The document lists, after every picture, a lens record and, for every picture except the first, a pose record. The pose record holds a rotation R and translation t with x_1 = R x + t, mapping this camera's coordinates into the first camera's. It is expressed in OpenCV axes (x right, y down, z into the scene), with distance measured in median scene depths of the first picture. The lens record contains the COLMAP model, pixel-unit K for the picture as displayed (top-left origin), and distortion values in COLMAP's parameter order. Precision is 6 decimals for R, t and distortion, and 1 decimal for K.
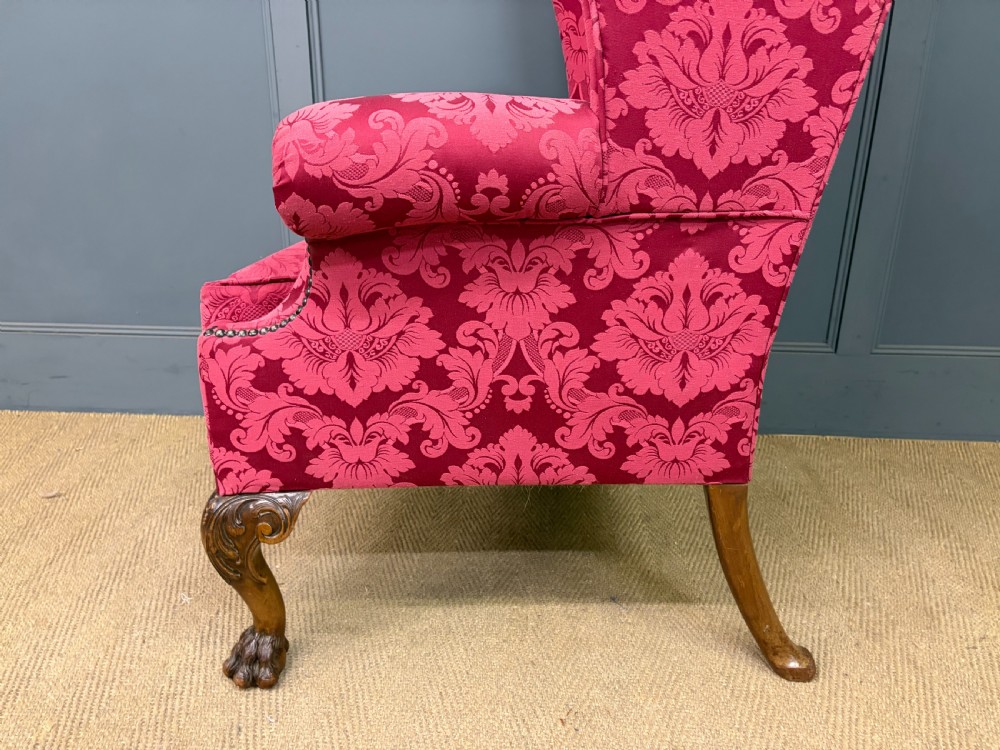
lens RADIAL K [[774.2, 0, 494.1], [0, 774.2, 379.3], [0, 0, 1]] dist [0.040824, -0.055297]
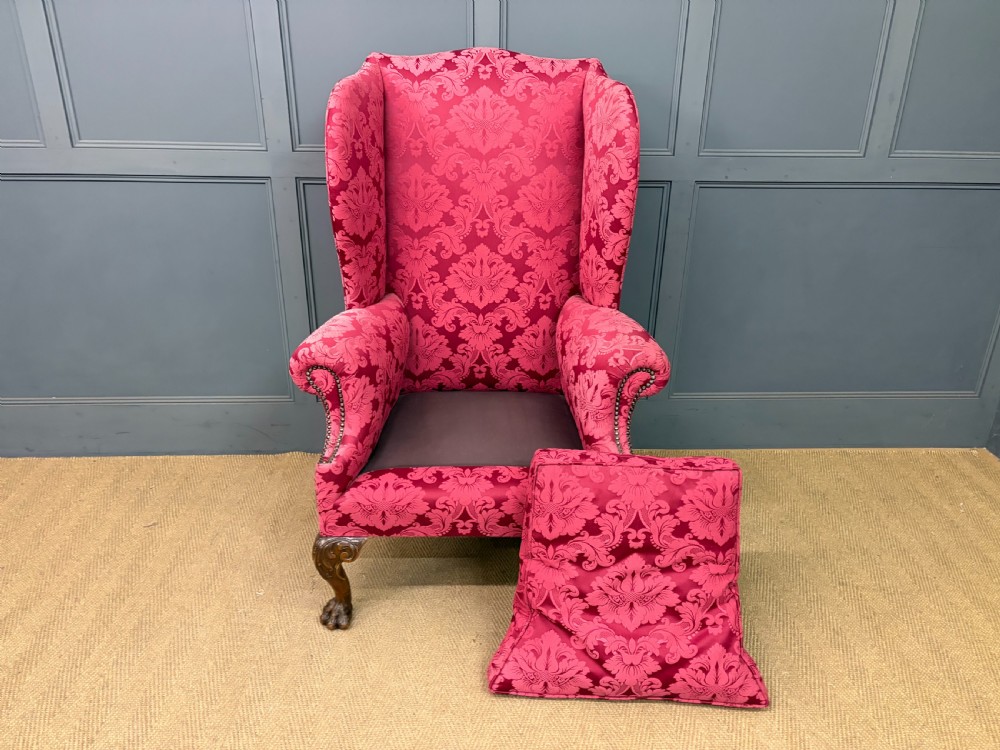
lens RADIAL K [[774.2, 0, 510.5], [0, 774.2, 371.7], [0, 0, 1]] dist [0.040824, -0.055297]
pose [[0.993107, -0.037723, 0.110972, -0.013357], [0.028641, 0.996194, 0.082326, -0.379532], [-0.113656, -0.078580, 0.990408, -0.868148]]
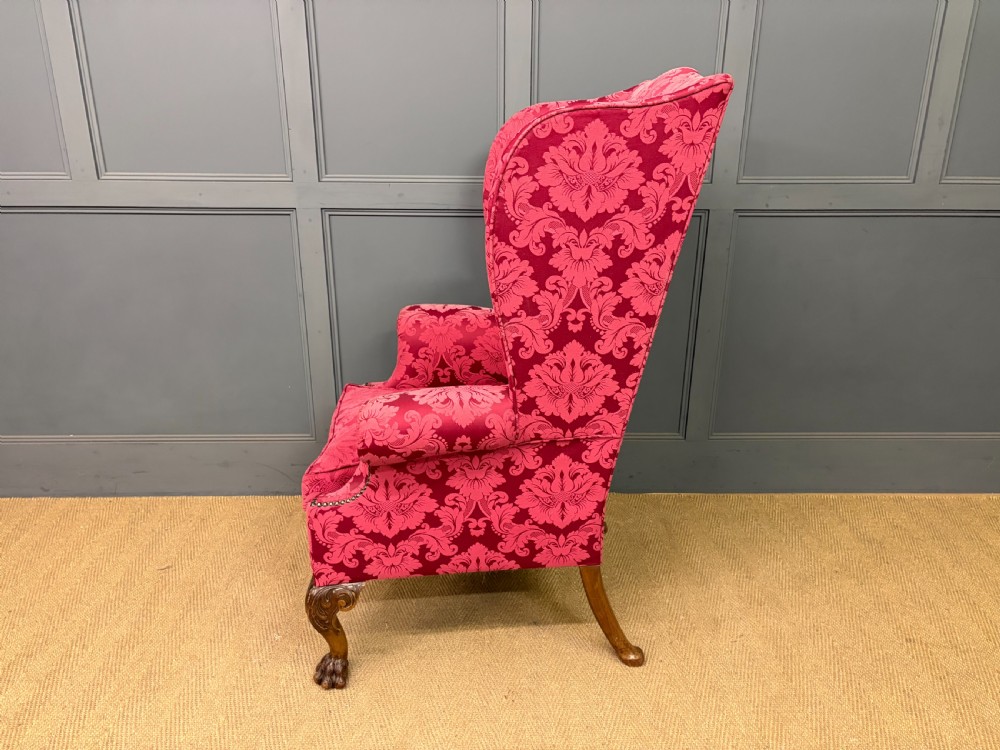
lens RADIAL K [[774.2, 0, 498.7], [0, 774.2, 370.7], [0, 0, 1]] dist [0.040824, -0.055297]
pose [[0.996667, -0.030036, 0.075845, -0.041545], [0.029101, 0.999487, 0.013403, -0.328169], [-0.076209, -0.011151, 0.997030, -0.759195]]
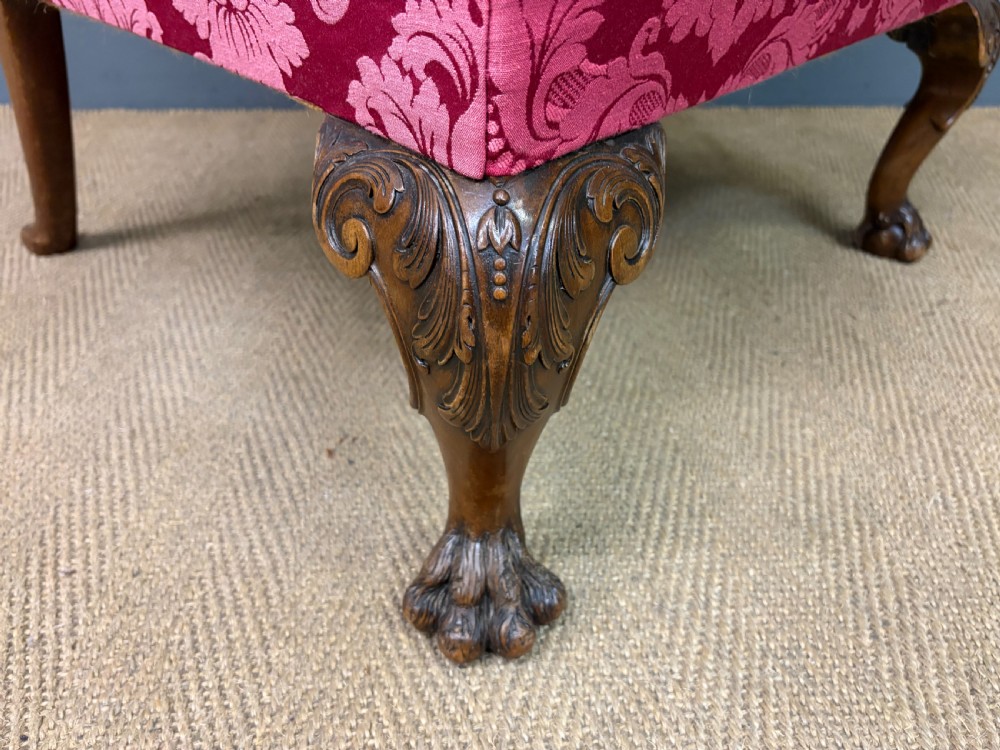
lens RADIAL K [[774.2, 0, 502.3], [0, 774.2, 381.8], [0, 0, 1]] dist [0.040824, -0.055297]
pose [[0.988583, -0.076144, 0.130025, 0.133729], [0.039569, 0.963826, 0.263579, 0.209019], [-0.145391, -0.255425, 0.955835, 0.371979]]
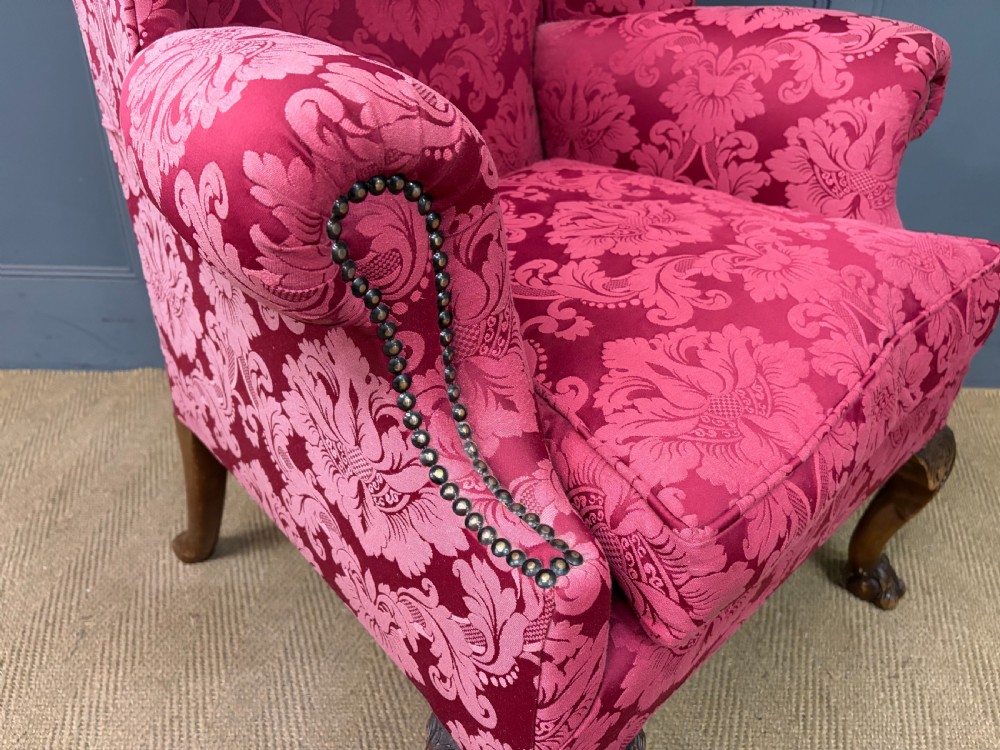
lens RADIAL K [[774.2, 0, 501.5], [0, 774.2, 379.8], [0, 0, 1]] dist [0.040824, -0.055297]
pose [[0.997349, -0.017330, 0.070678, 0.124667], [0.005888, 0.987262, 0.158993, -0.130881], [-0.072533, -0.158155, 0.984747, 0.233577]]
